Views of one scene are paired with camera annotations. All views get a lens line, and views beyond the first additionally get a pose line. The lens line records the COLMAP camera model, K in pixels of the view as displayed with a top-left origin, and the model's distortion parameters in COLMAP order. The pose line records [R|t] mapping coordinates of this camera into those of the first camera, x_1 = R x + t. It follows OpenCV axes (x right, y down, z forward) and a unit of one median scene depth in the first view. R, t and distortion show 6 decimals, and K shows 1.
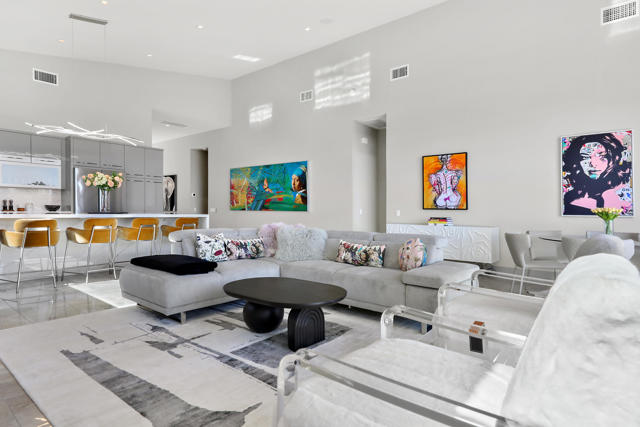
lens RADIAL K [[346.9, 0, 320.2], [0, 346.9, 211.7], [0, 0, 1]] dist [0.018928, 0.000133]
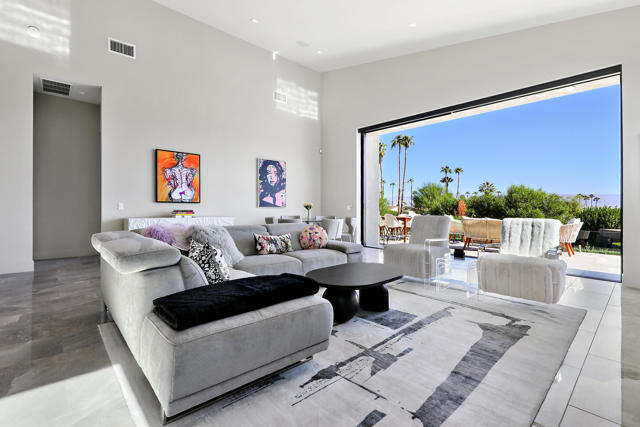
lens RADIAL K [[294.3, 0, 318.9], [0, 294.3, 208.8], [0, 0, 1]] dist [-0.012418, -0.000707]
pose [[0.152482, -0.015986, 0.988177, -0.607895], [-0.006349, 0.999833, 0.017154, -0.007019], [-0.988286, -0.008890, 0.152355, 0.533287]]
